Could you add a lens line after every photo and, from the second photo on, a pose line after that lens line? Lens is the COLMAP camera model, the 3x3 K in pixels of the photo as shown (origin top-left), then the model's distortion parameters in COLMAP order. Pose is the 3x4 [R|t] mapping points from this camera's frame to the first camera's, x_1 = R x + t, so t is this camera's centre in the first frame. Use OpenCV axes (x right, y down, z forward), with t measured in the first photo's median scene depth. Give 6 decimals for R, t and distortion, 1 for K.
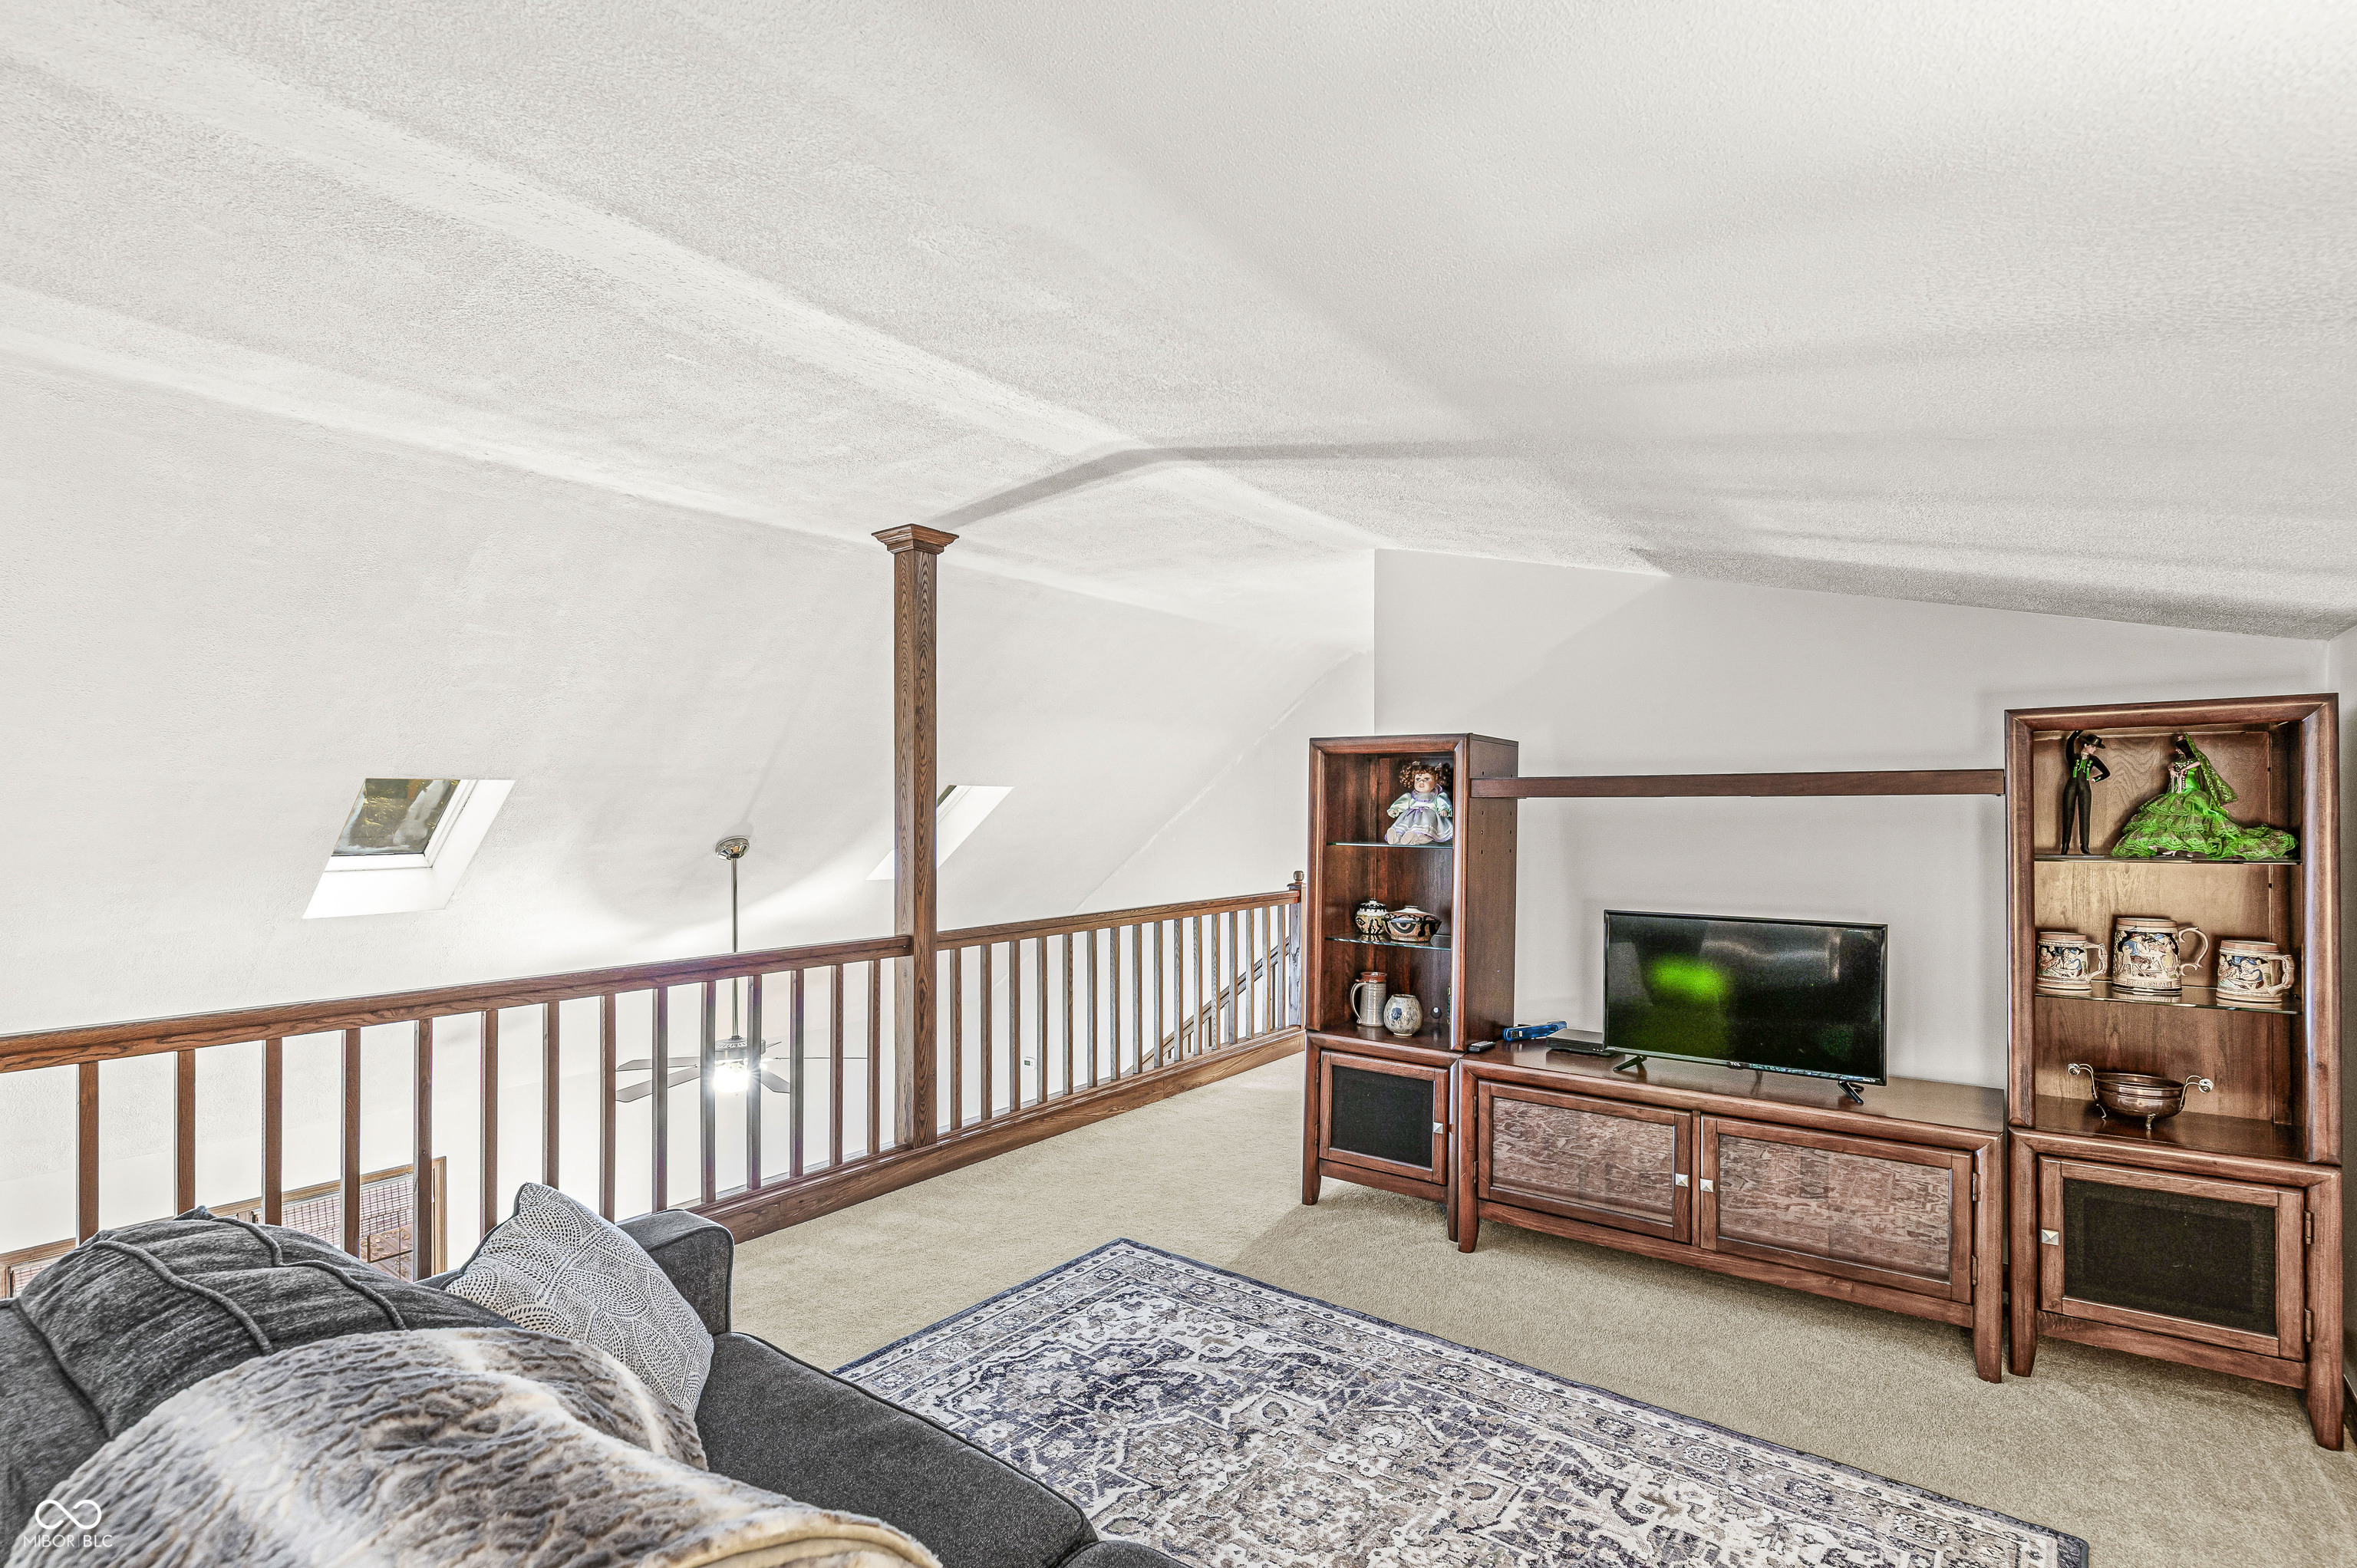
lens RADIAL K [[1106.4, 0, 1174.5], [0, 1106.4, 795.7], [0, 0, 1]] dist [-0.004263, -0.000709]
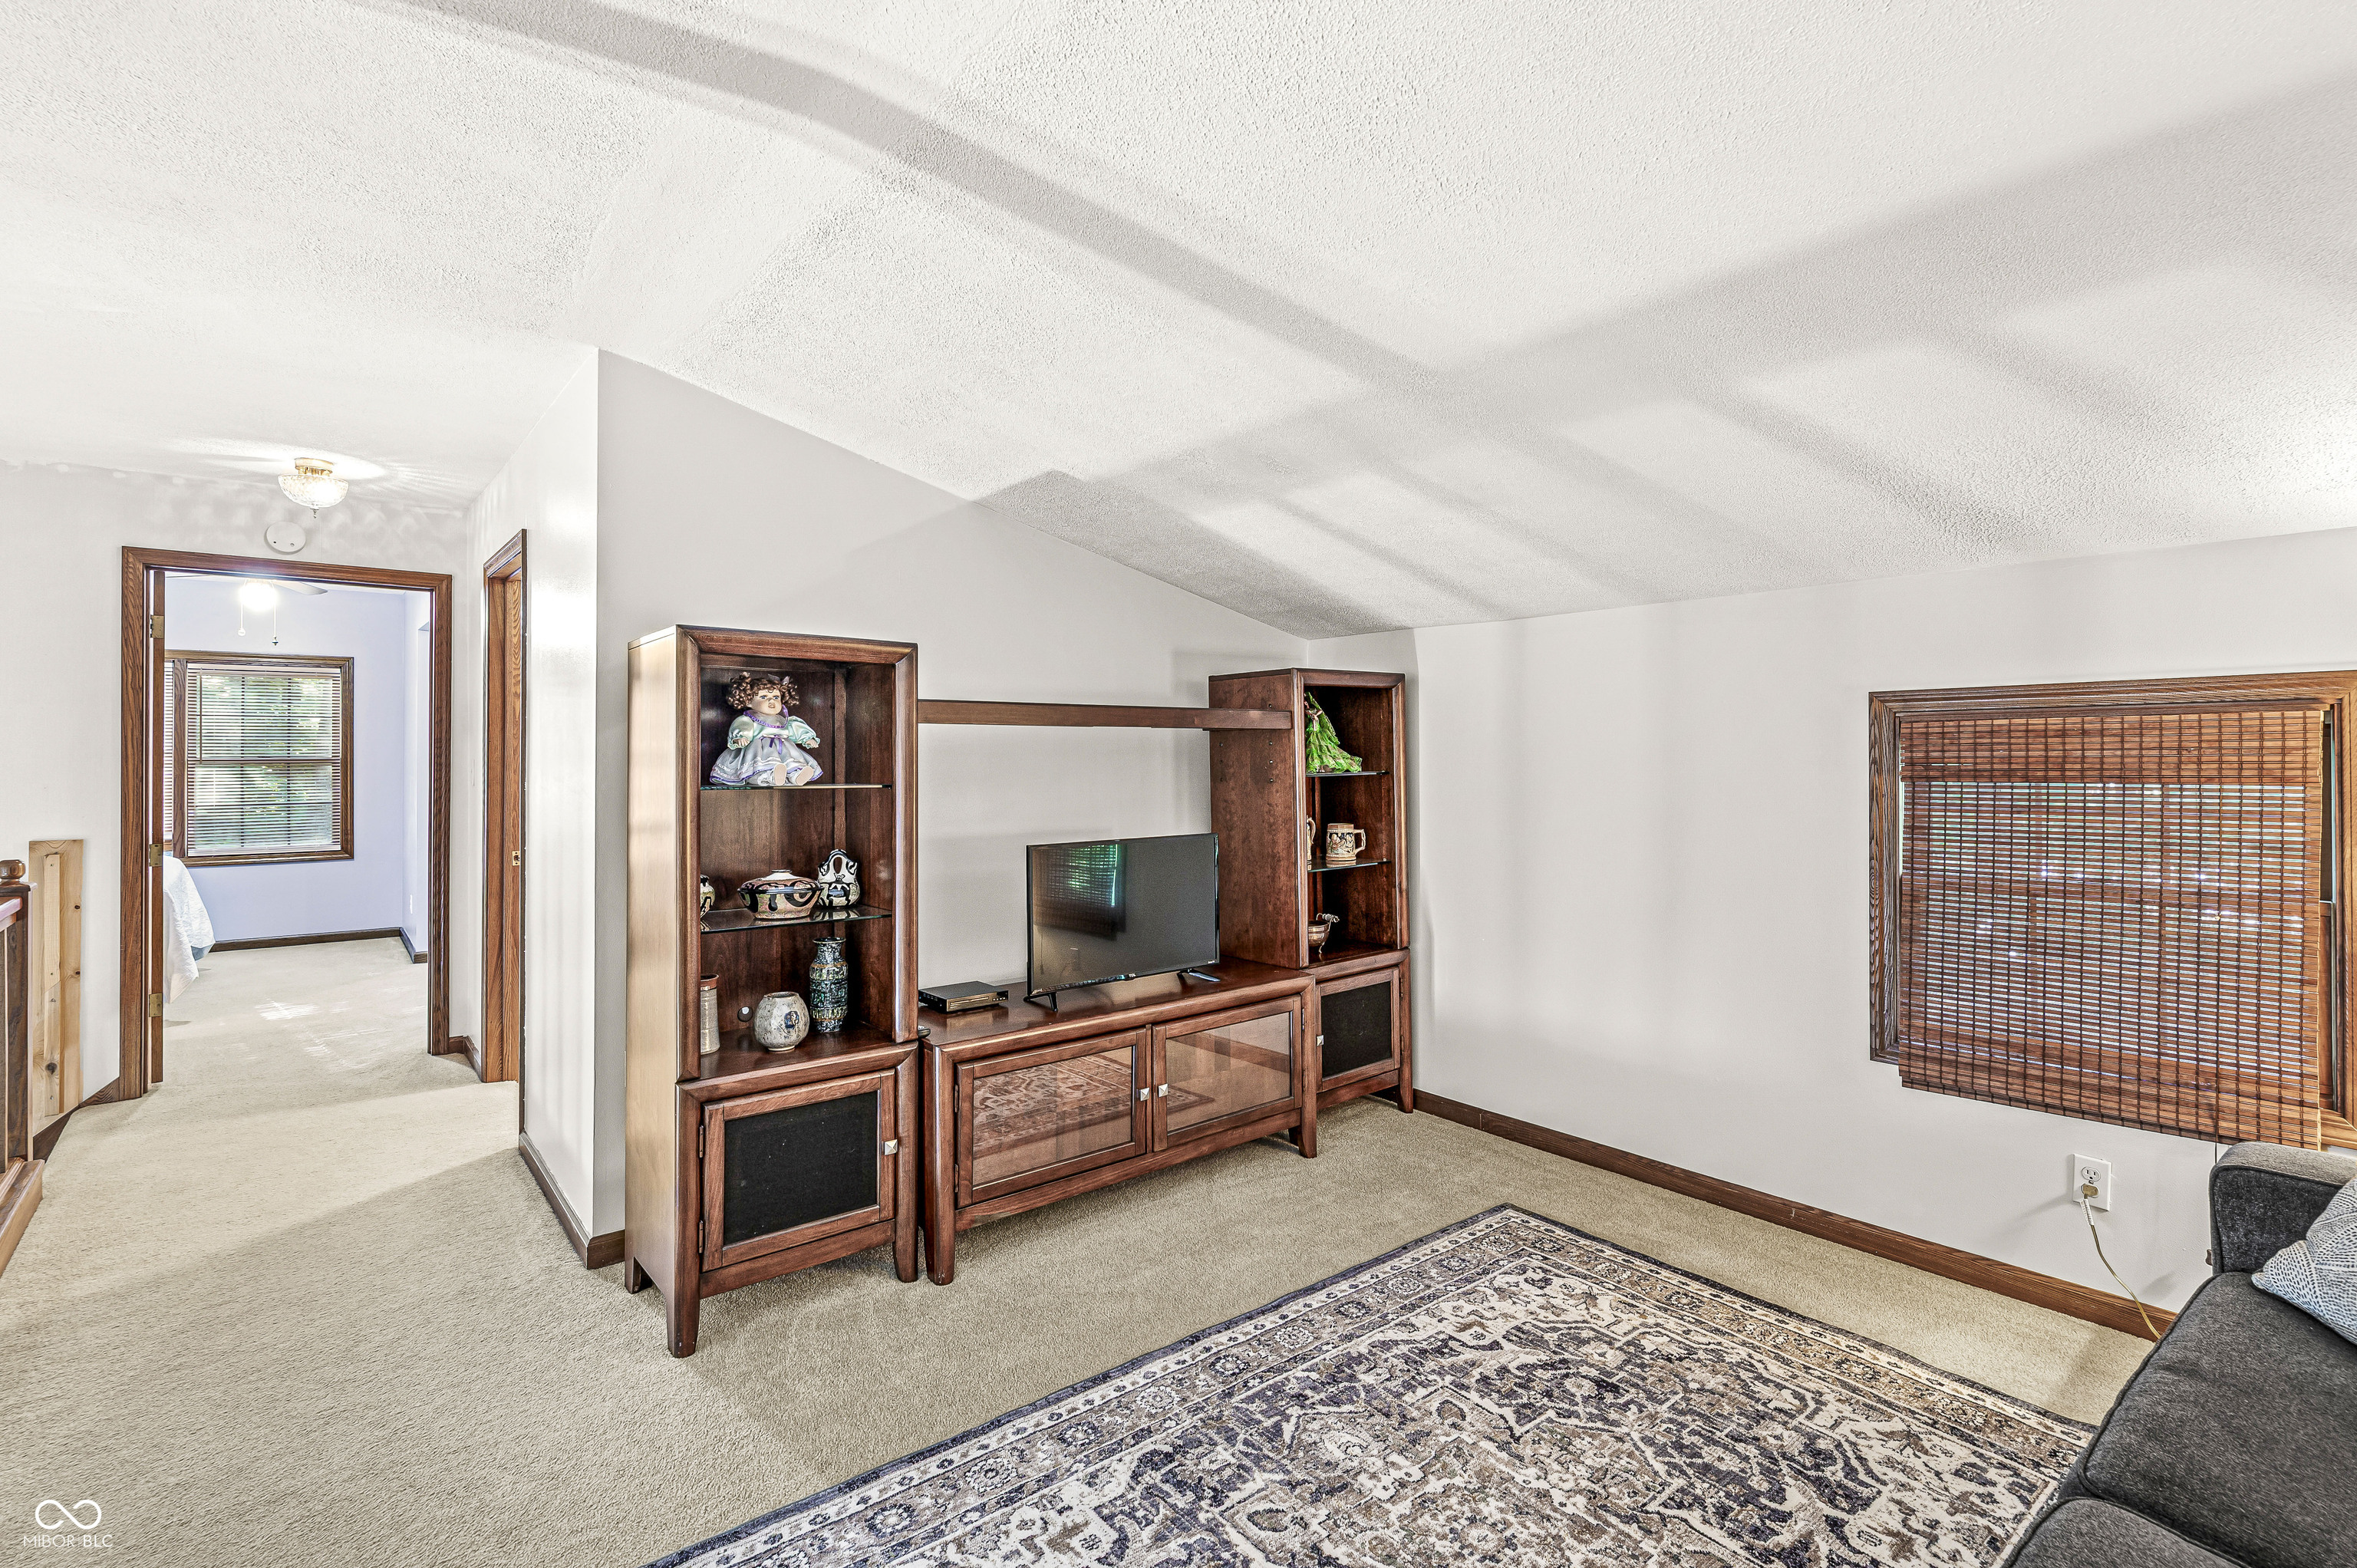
lens RADIAL K [[1106.4, 0, 1165.8], [0, 1106.4, 740.6], [0, 0, 1]] dist [-0.004263, -0.000709]
pose [[0.232456, 0.011451, 0.972539, -0.624716], [-0.009806, 0.999907, -0.009429, 0.027295], [-0.972557, -0.007345, 0.232547, 0.836270]]
